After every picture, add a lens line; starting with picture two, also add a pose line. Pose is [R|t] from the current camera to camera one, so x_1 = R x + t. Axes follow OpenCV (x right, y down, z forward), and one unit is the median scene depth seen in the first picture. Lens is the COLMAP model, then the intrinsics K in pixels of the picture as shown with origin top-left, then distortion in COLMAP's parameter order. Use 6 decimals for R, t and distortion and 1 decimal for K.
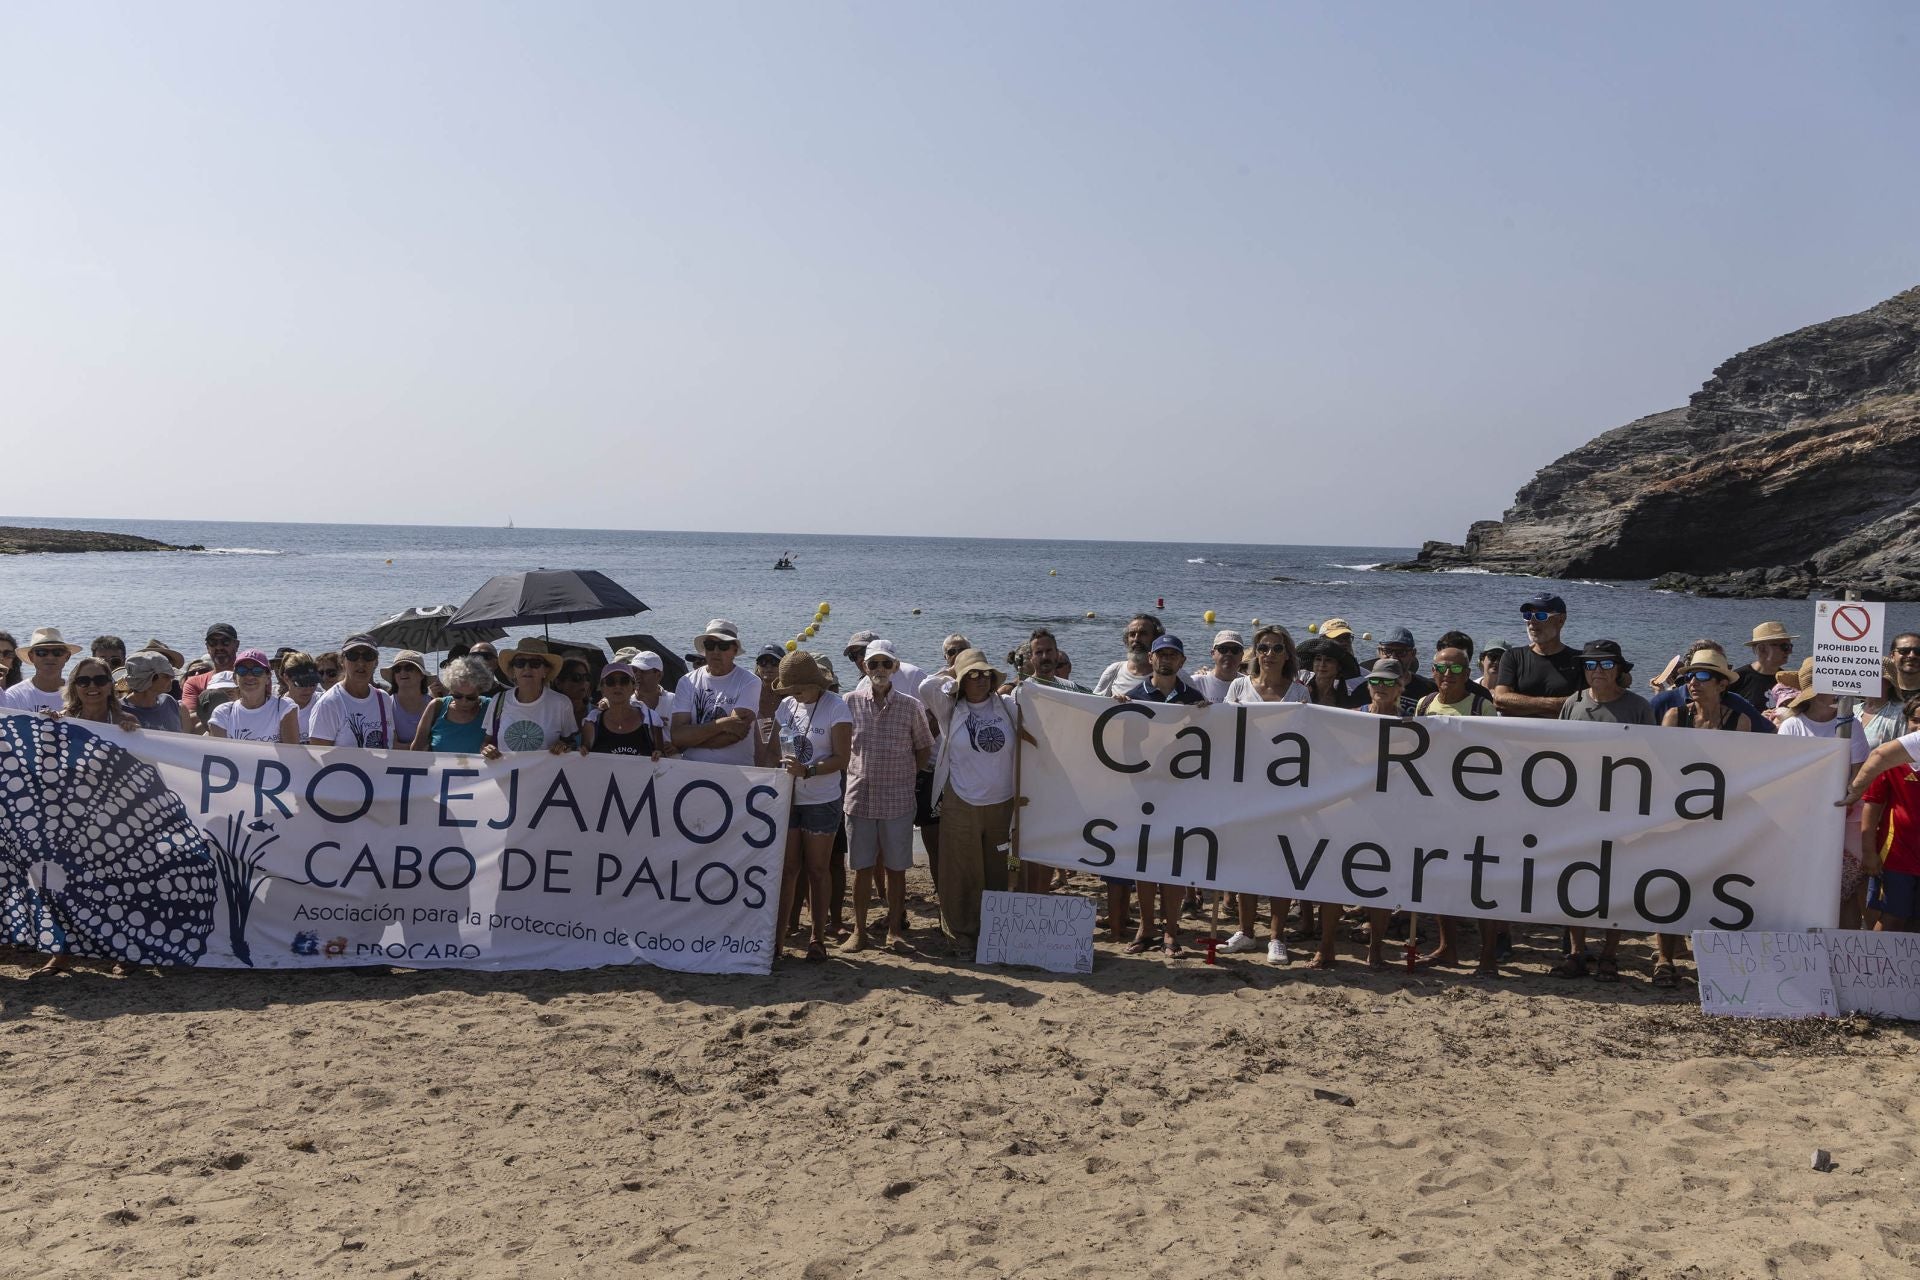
lens RADIAL K [[1604.1, 0, 1015.3], [0, 1604.1, 631.3], [0, 0, 1]] dist [0.031915, 0.003894]
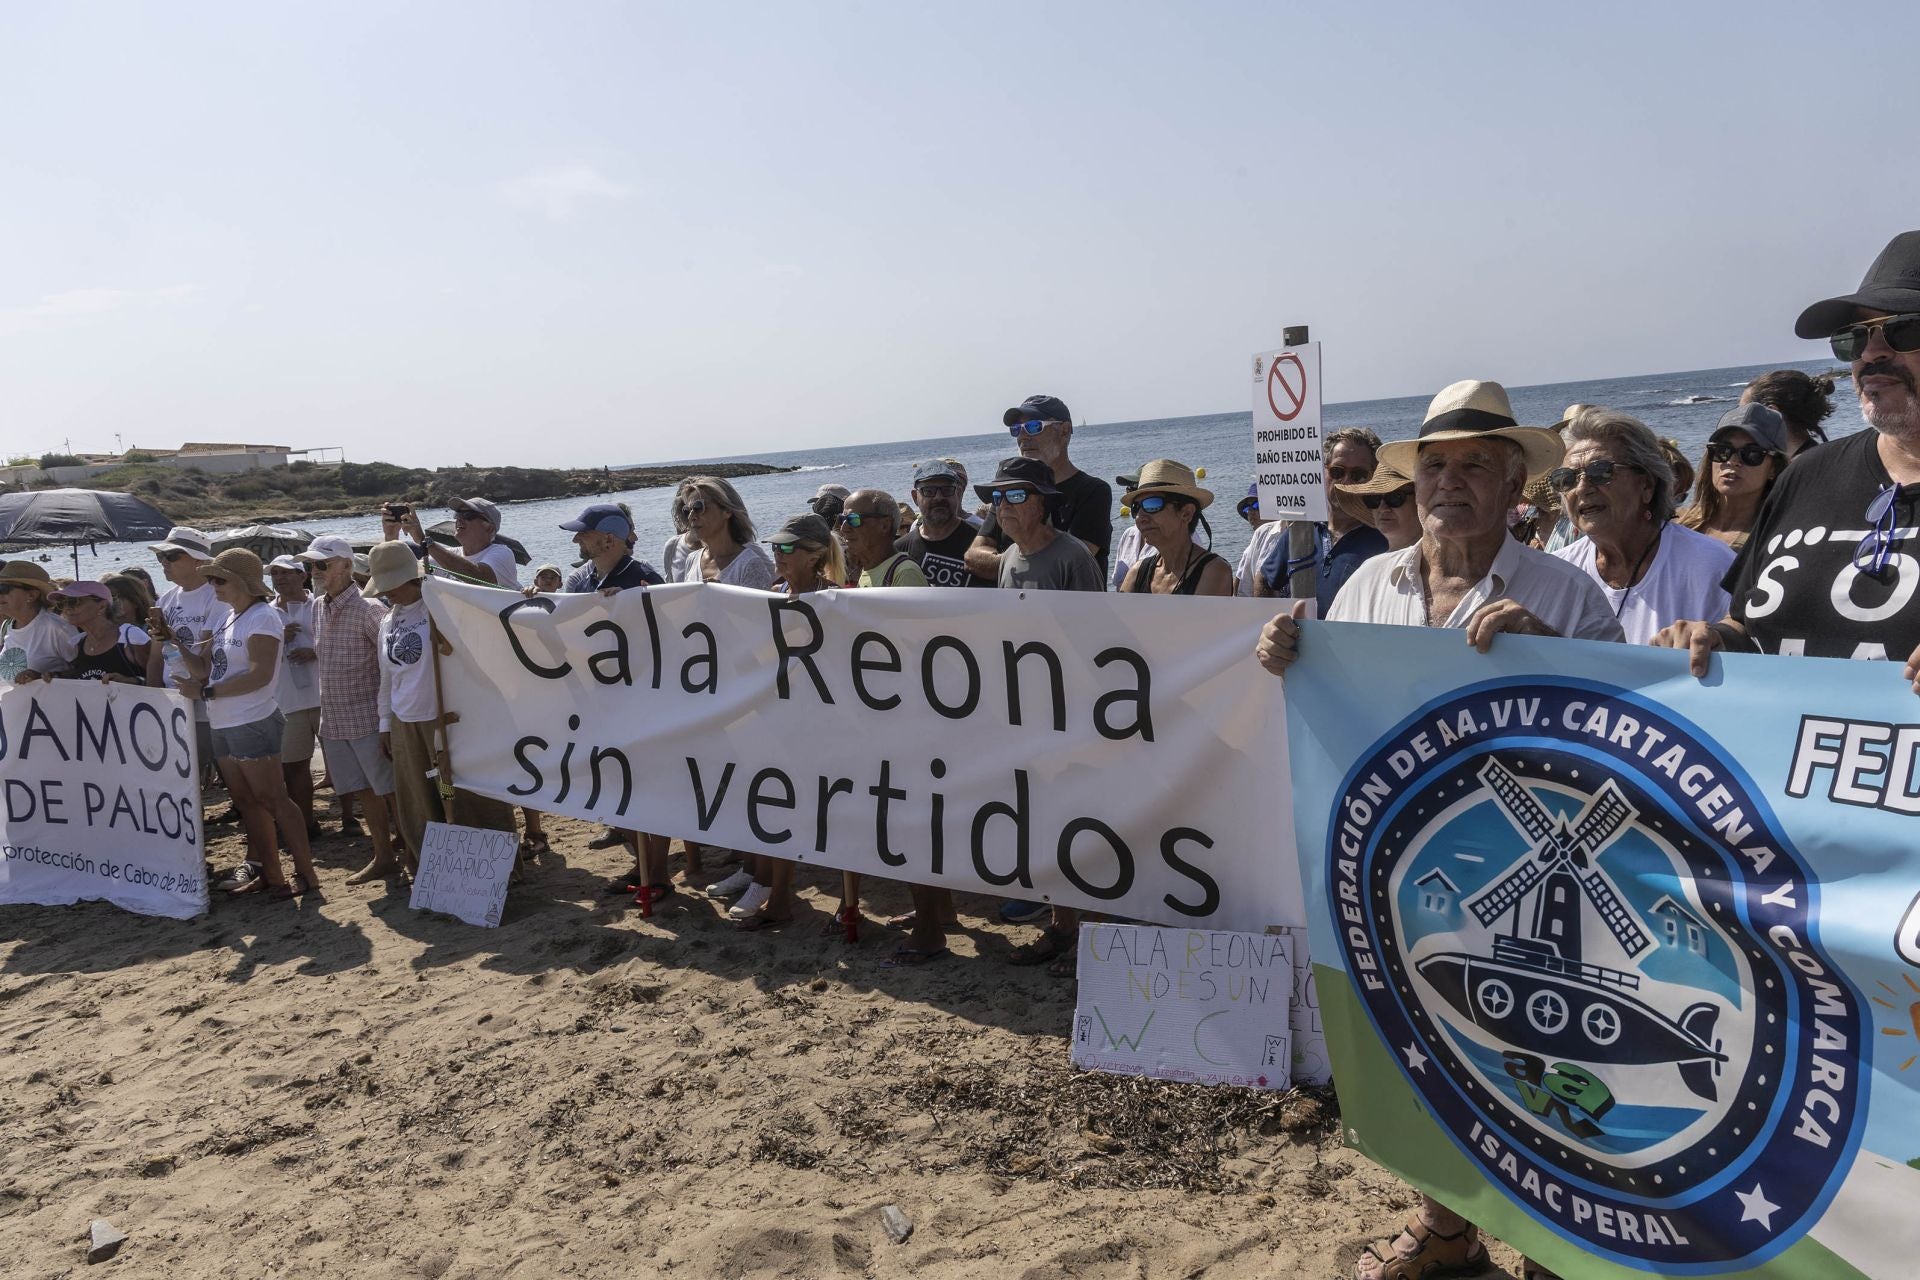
lens RADIAL K [[1327.8, 0, 924.4], [0, 1327.8, 614.4], [0, 0, 1]] dist [-0.000056, 0.005675]
pose [[0.911424, -0.051181, -0.408274, 0.535540], [0.082021, 0.994919, 0.058379, 0.032199], [0.403211, -0.086696, 0.910991, 0.485590]]
